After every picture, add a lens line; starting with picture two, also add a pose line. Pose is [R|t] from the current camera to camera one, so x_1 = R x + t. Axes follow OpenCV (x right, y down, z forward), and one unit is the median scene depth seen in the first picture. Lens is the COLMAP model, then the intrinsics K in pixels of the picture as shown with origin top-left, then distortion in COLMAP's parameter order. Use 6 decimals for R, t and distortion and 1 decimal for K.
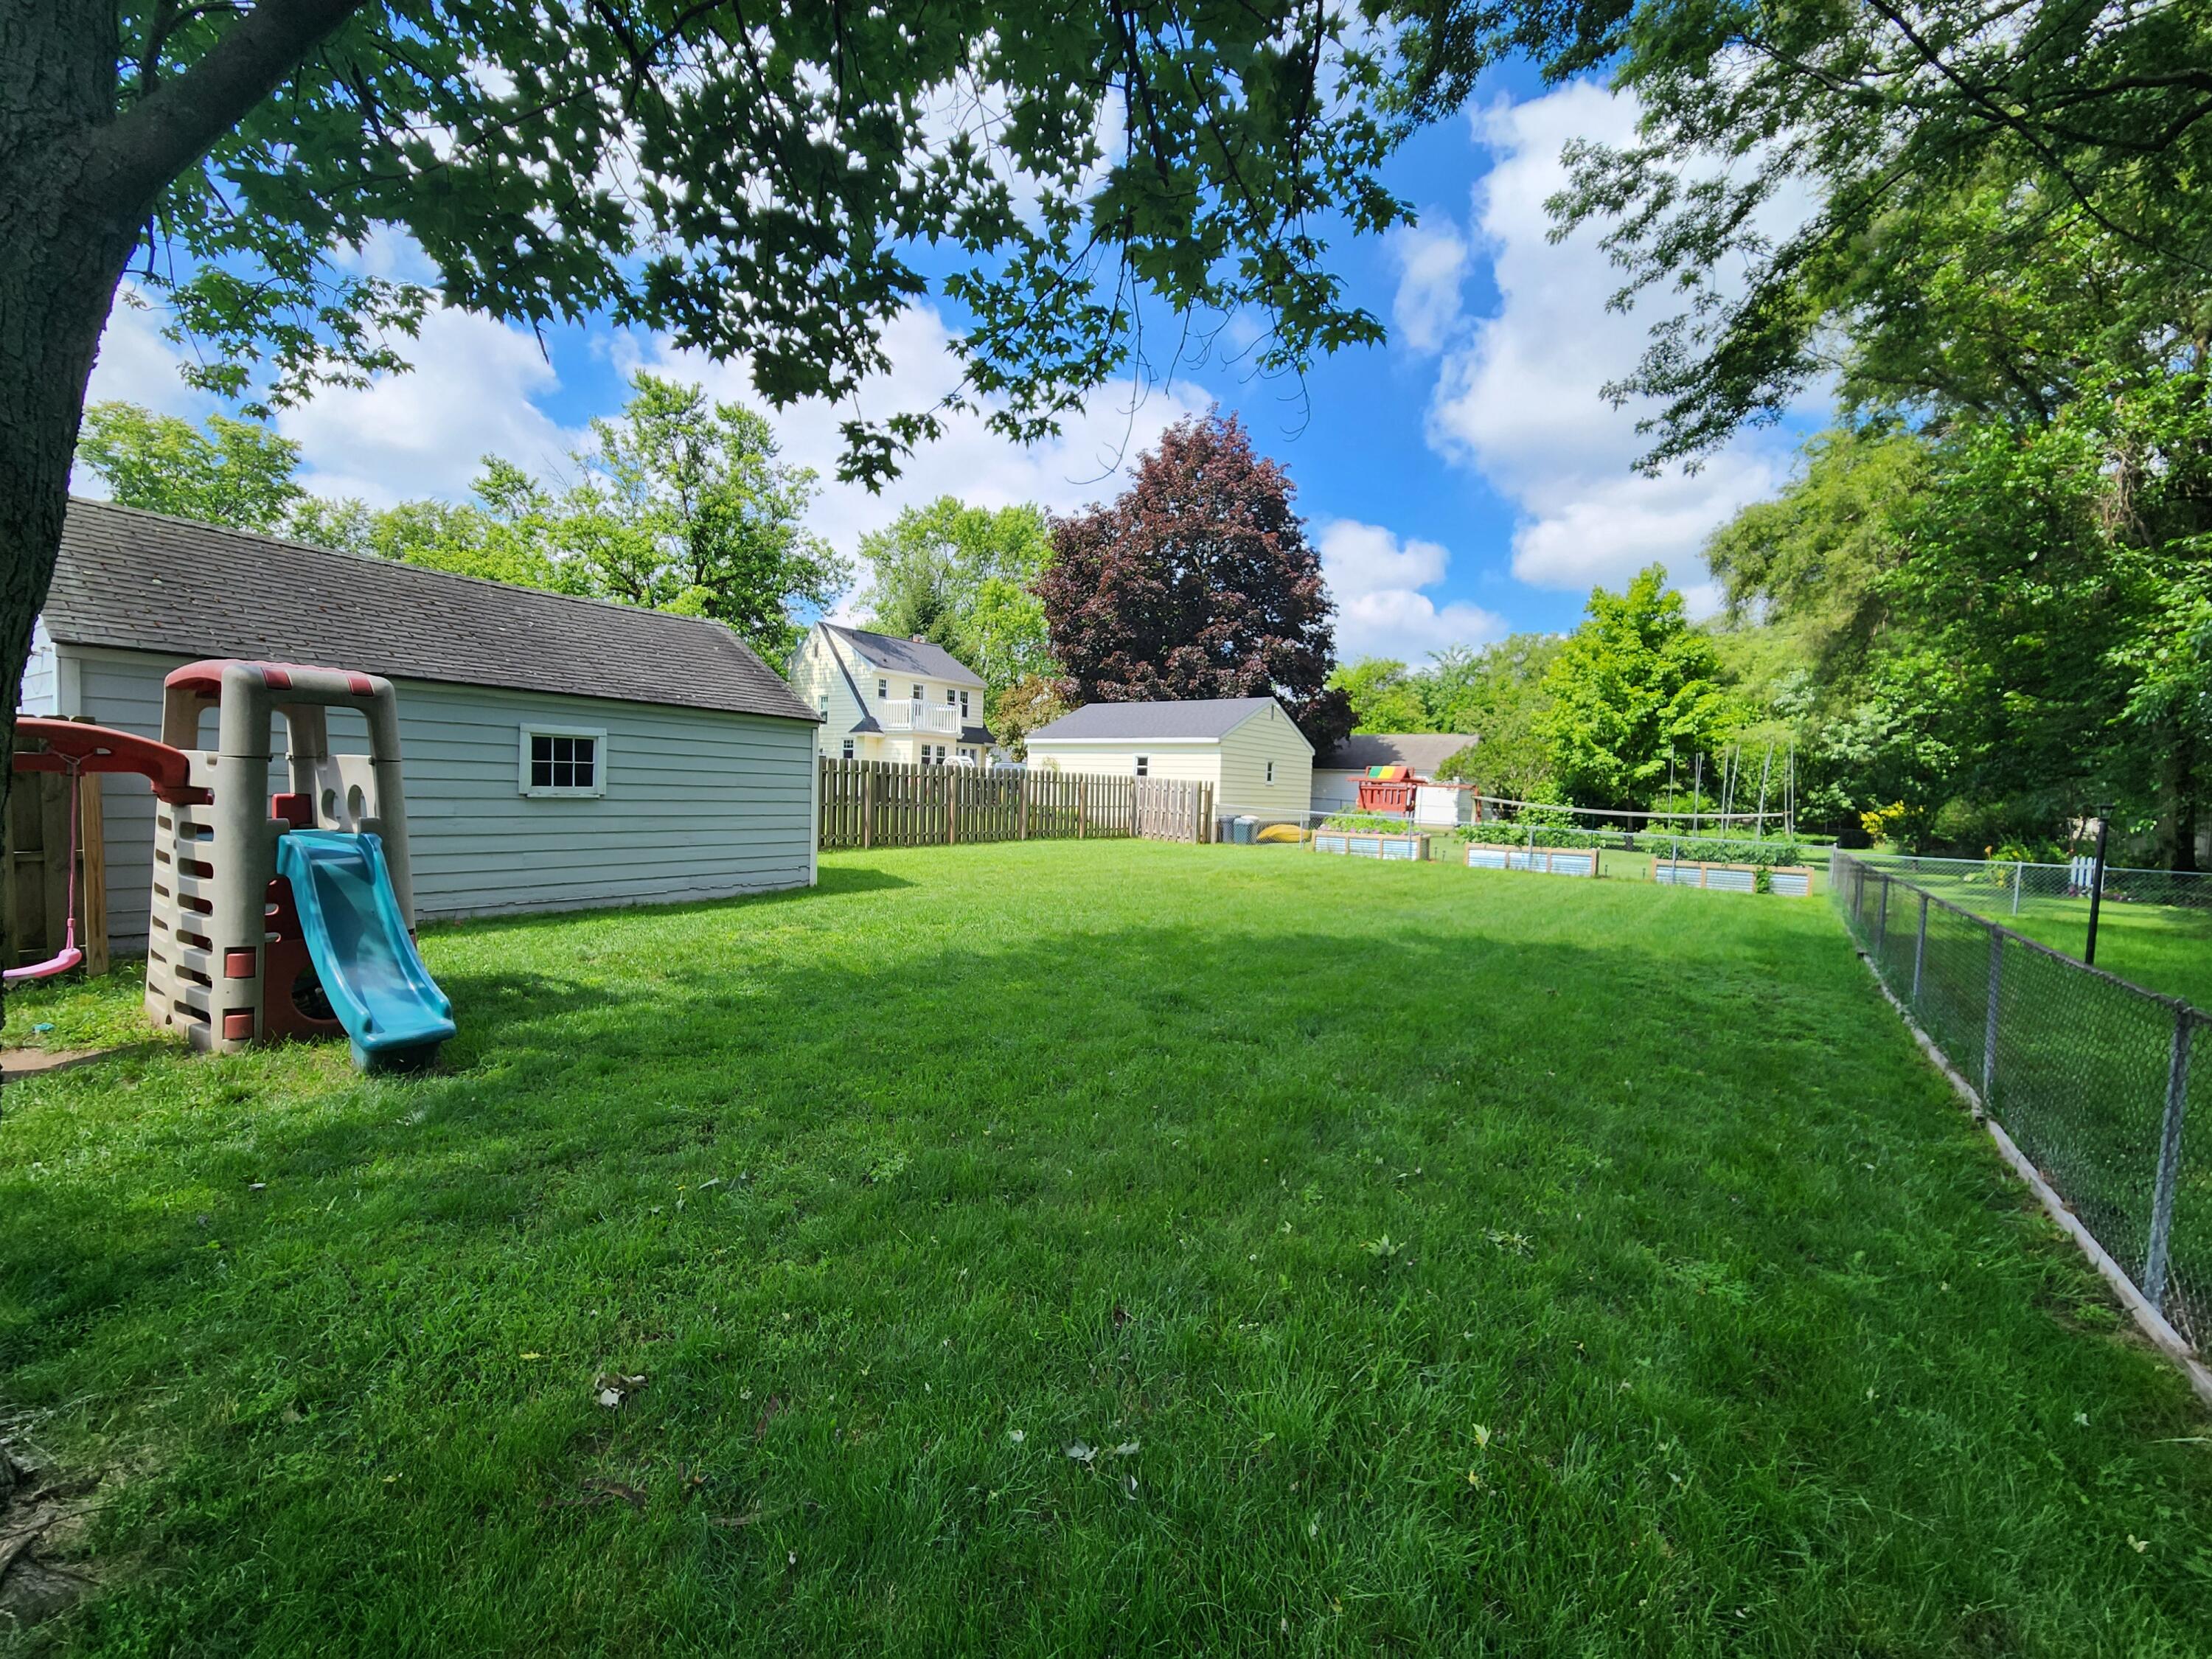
lens RADIAL K [[902.6, 0, 1103.8], [0, 902.6, 825.1], [0, 0, 1]] dist [-0.001156, 0.000485]
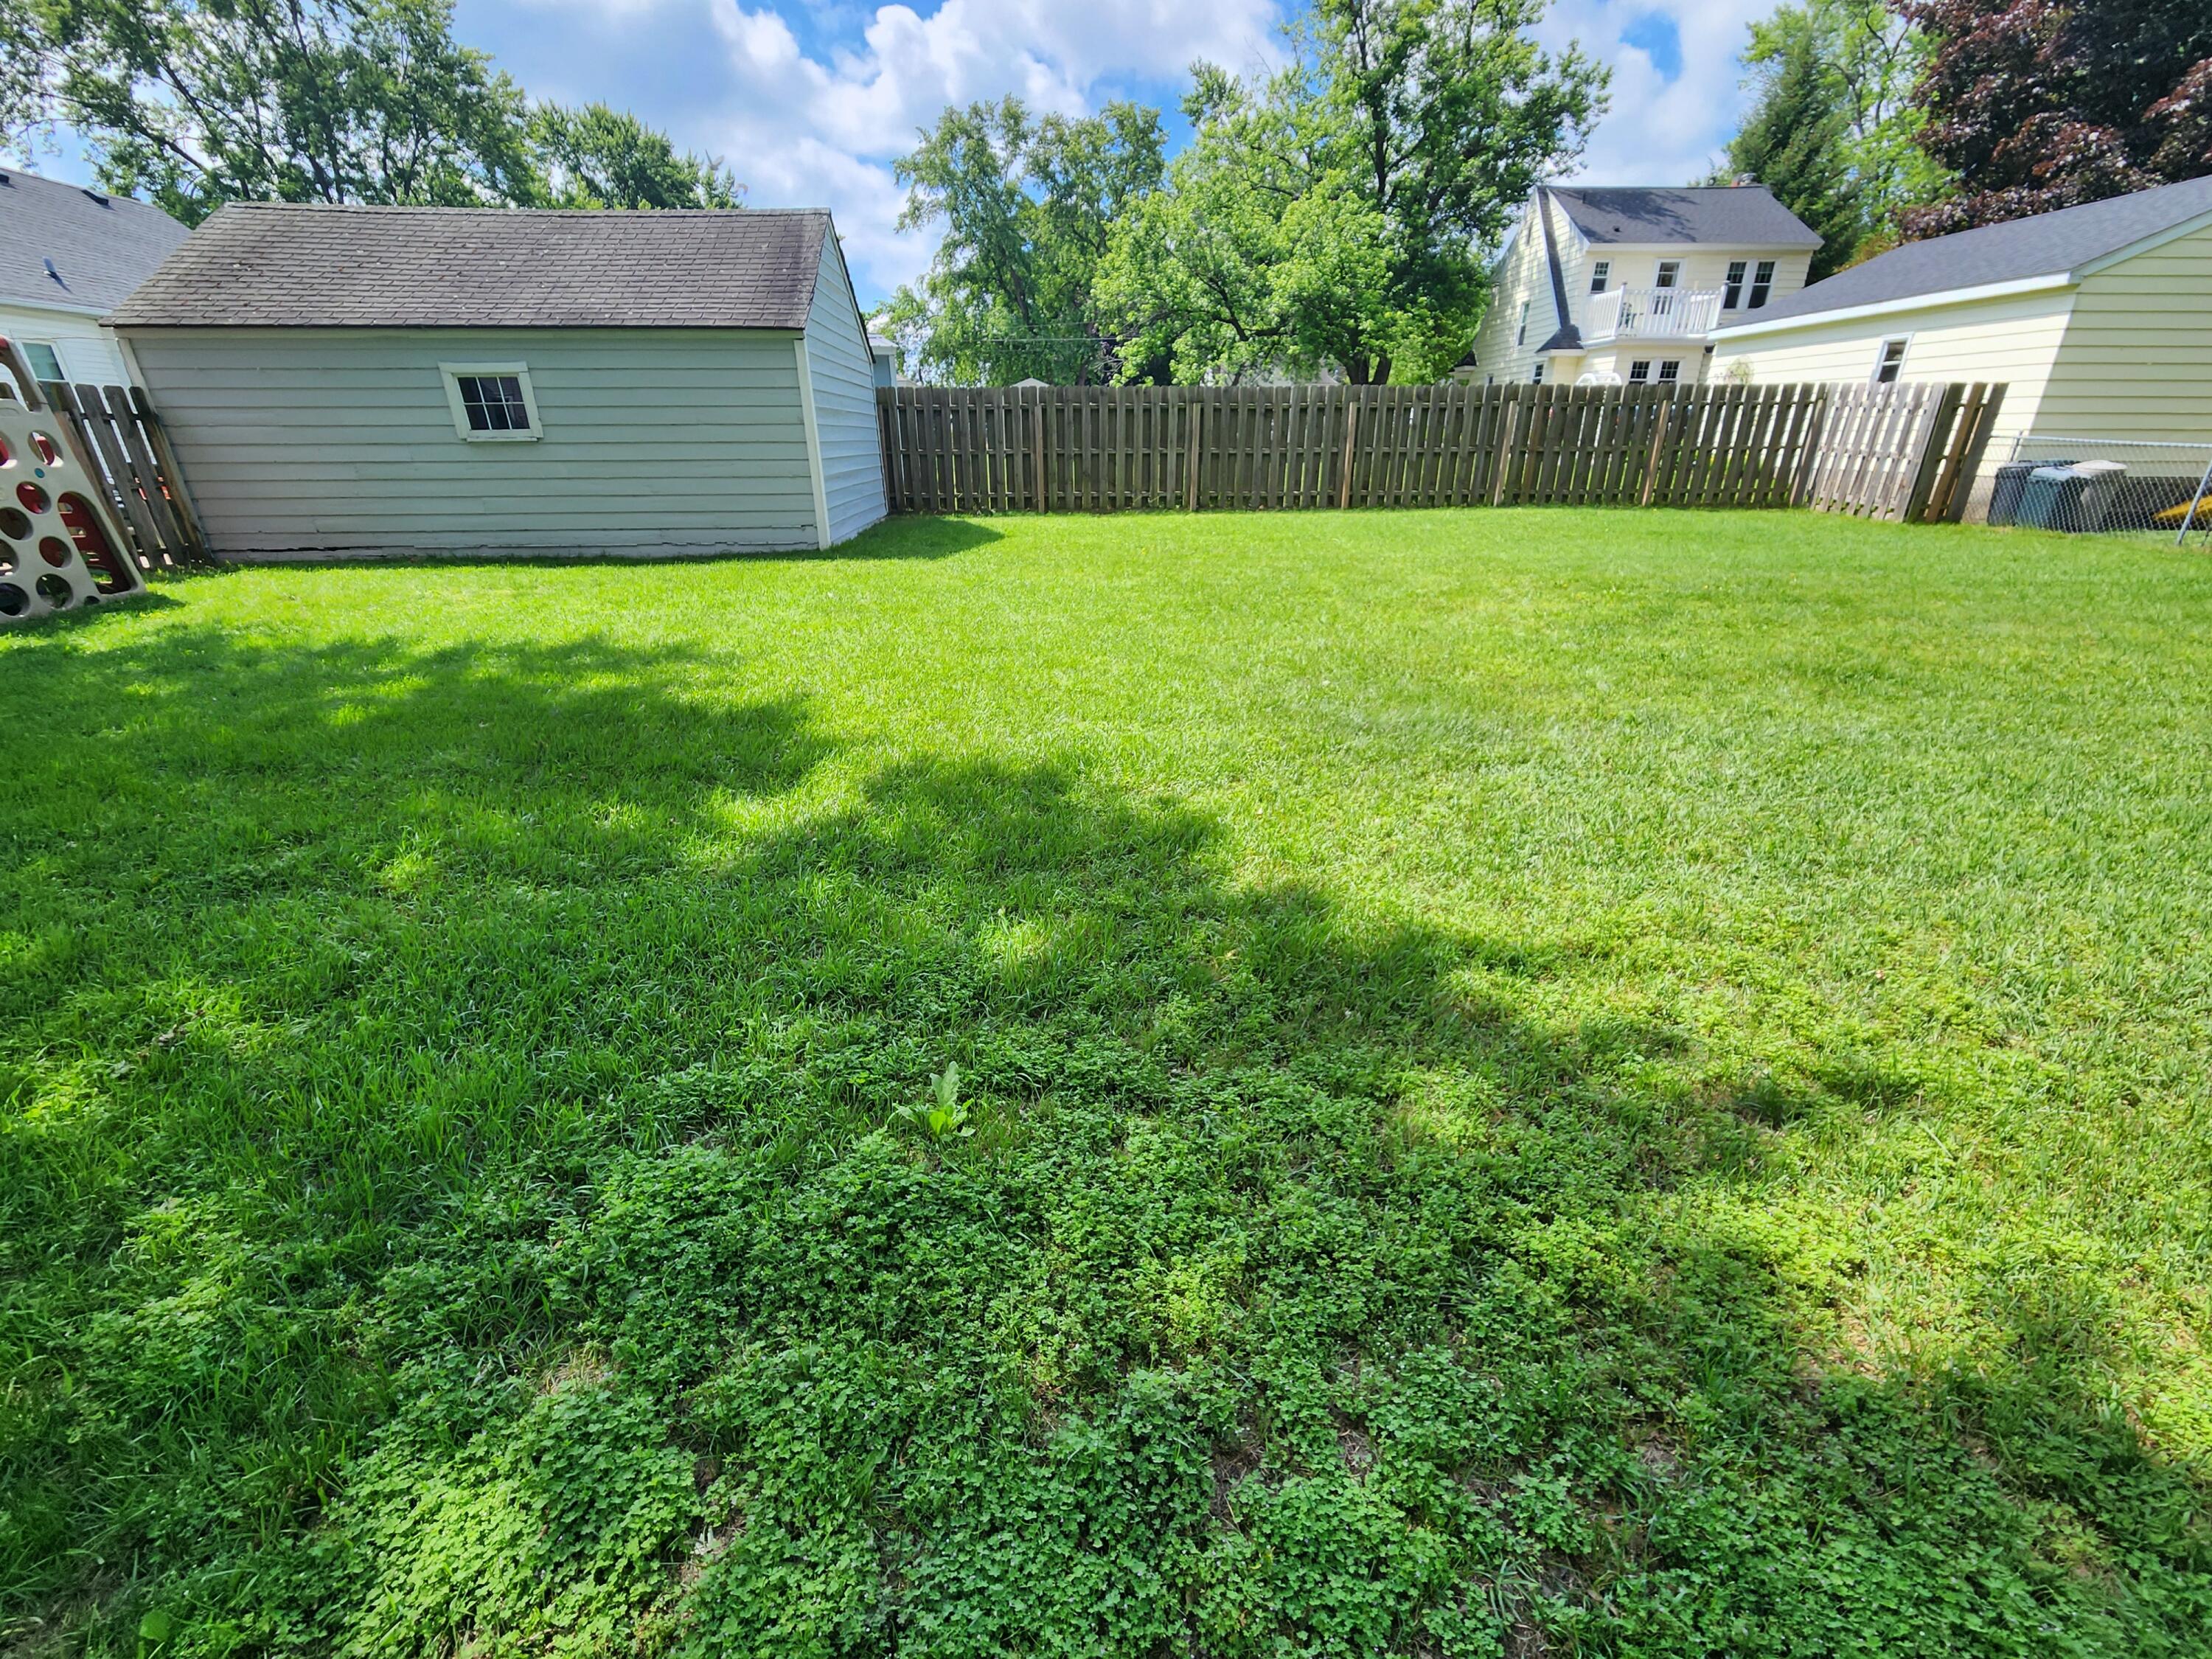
lens RADIAL K [[902.6, 0, 1103.8], [0, 902.6, 825.1], [0, 0, 1]] dist [-0.001156, 0.000485]
pose [[0.608735, 0.280621, -0.742087, 0.236440], [-0.003923, 0.936410, 0.350886, 0.005039], [0.793364, -0.210685, 0.571127, 0.293069]]
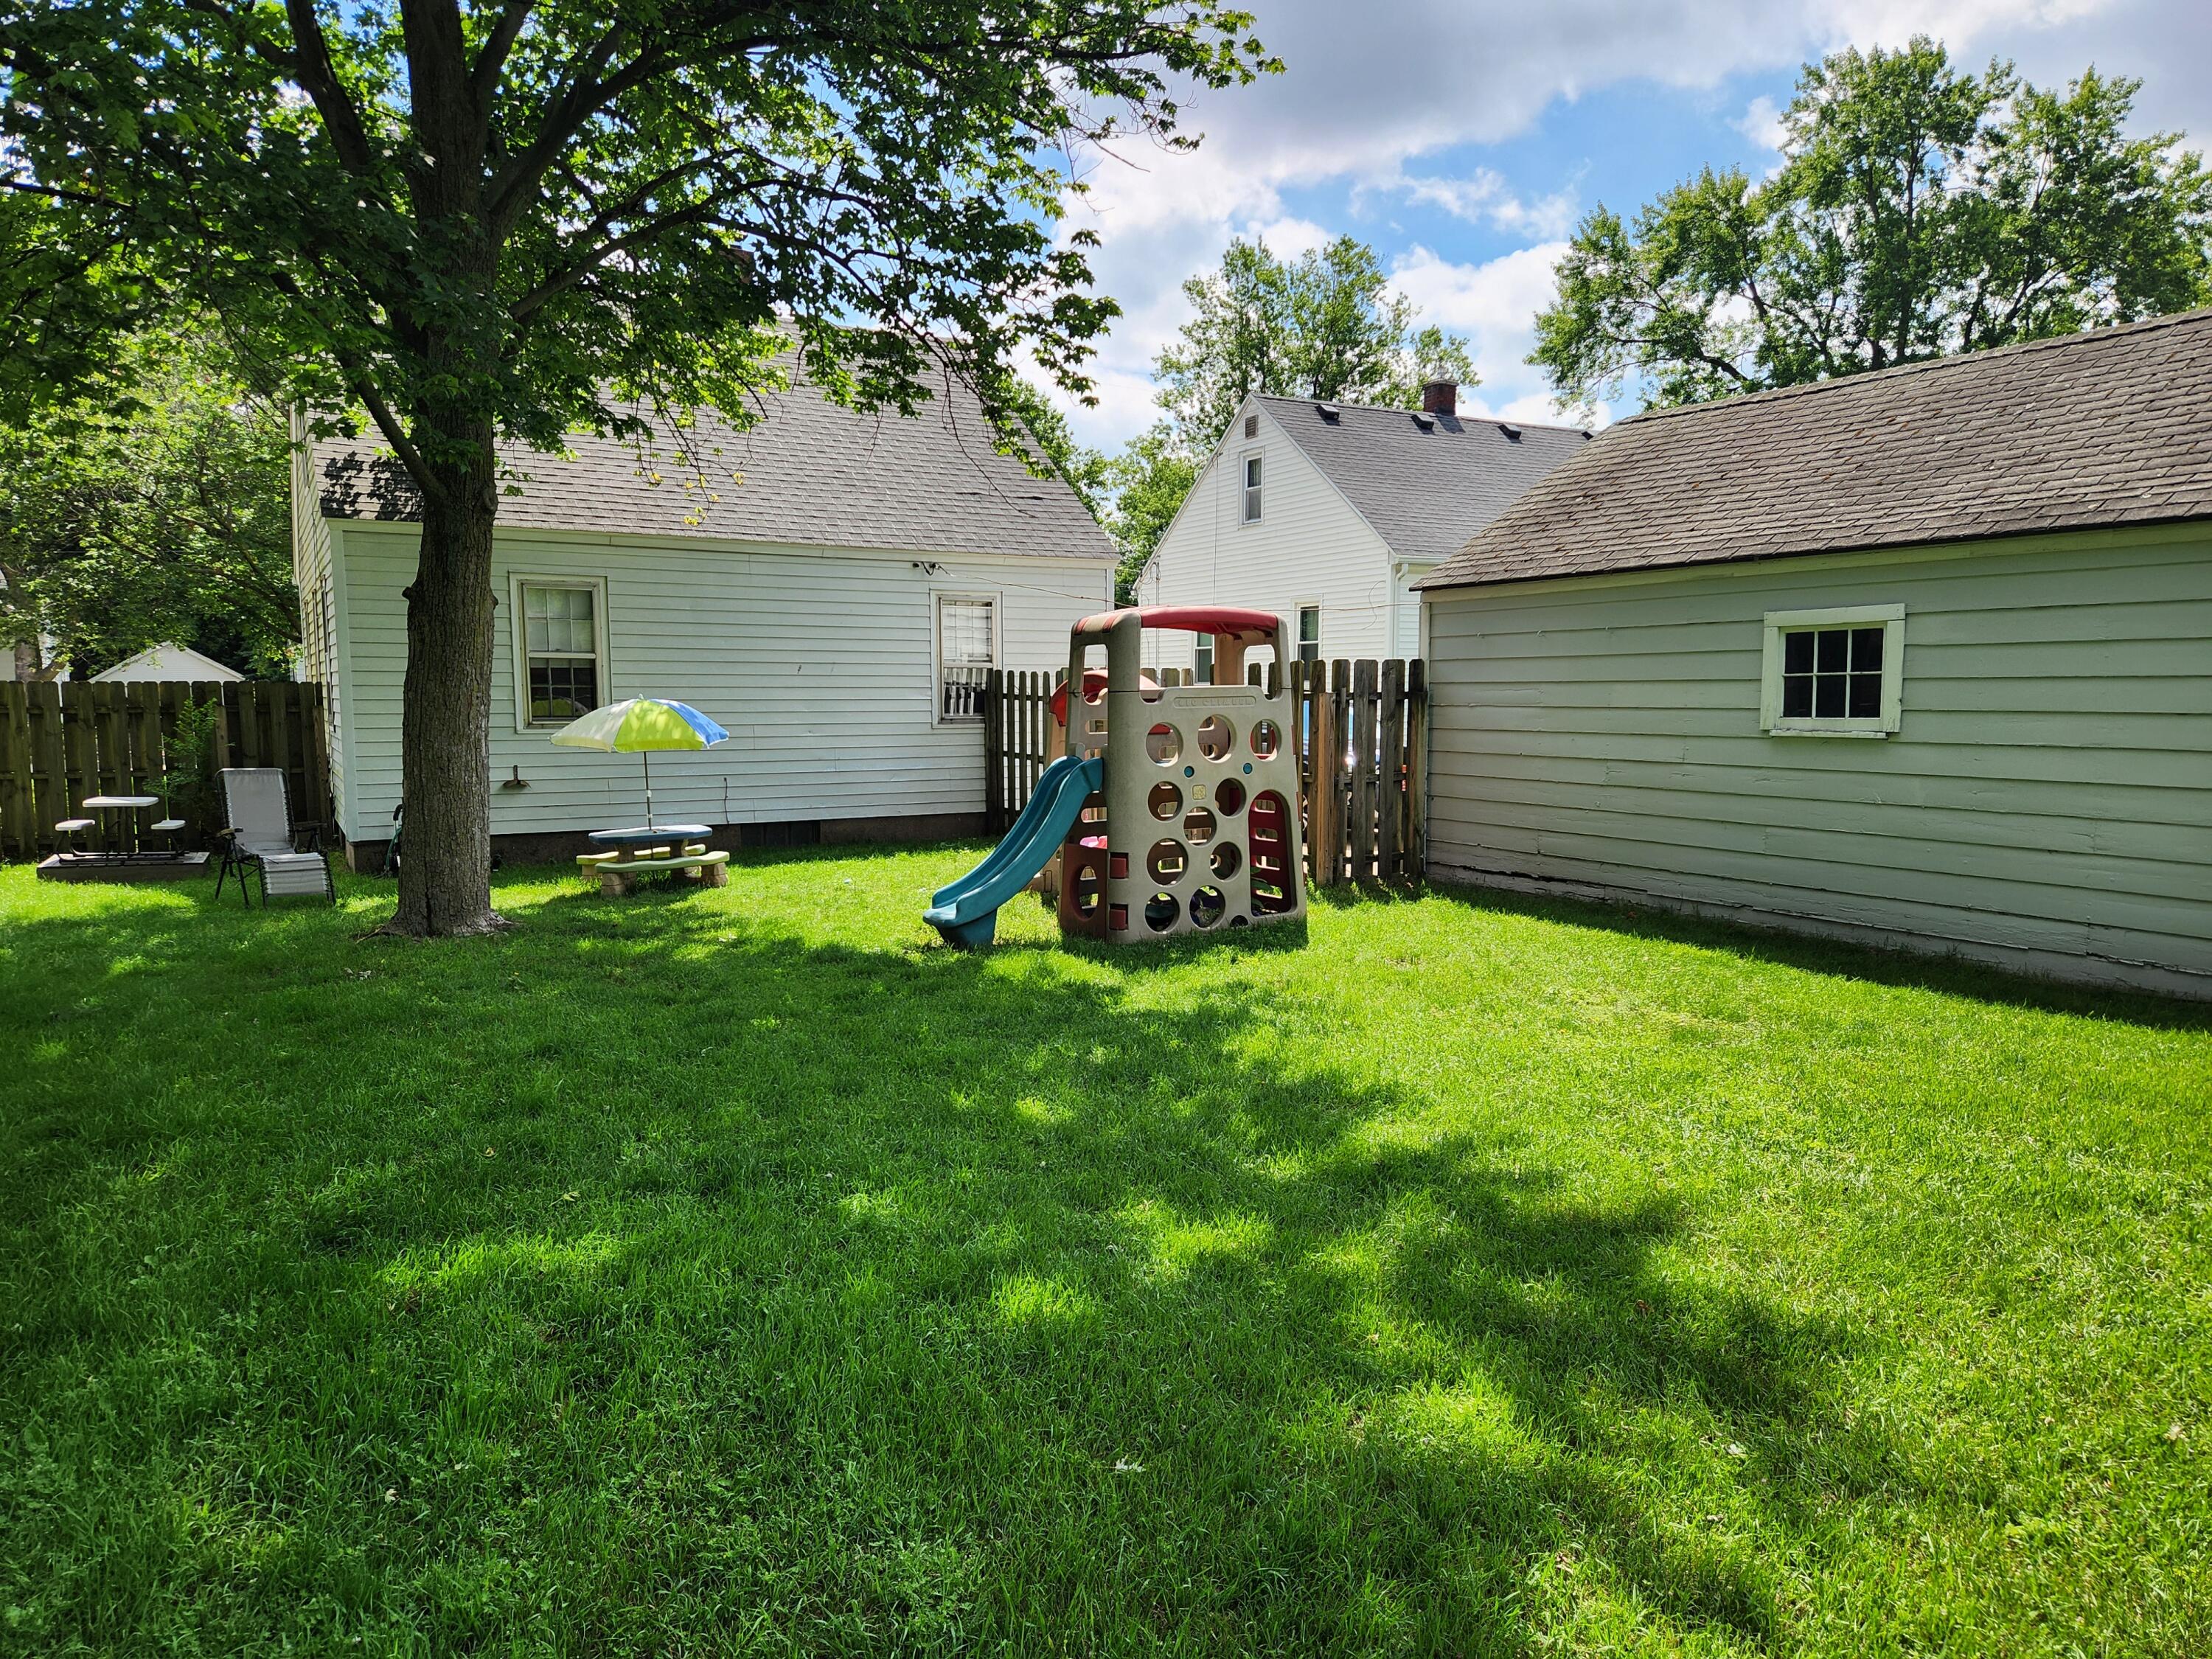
lens RADIAL K [[1470.0, 0, 1080.4], [0, 1470.0, 843.7], [0, 0, 1]] dist [0.090250, -0.079254]
pose [[-0.446209, 0.062401, -0.892751, 0.152523], [-0.041987, 0.995008, 0.090534, -0.009956], [0.893943, 0.077881, -0.441361, 0.339165]]
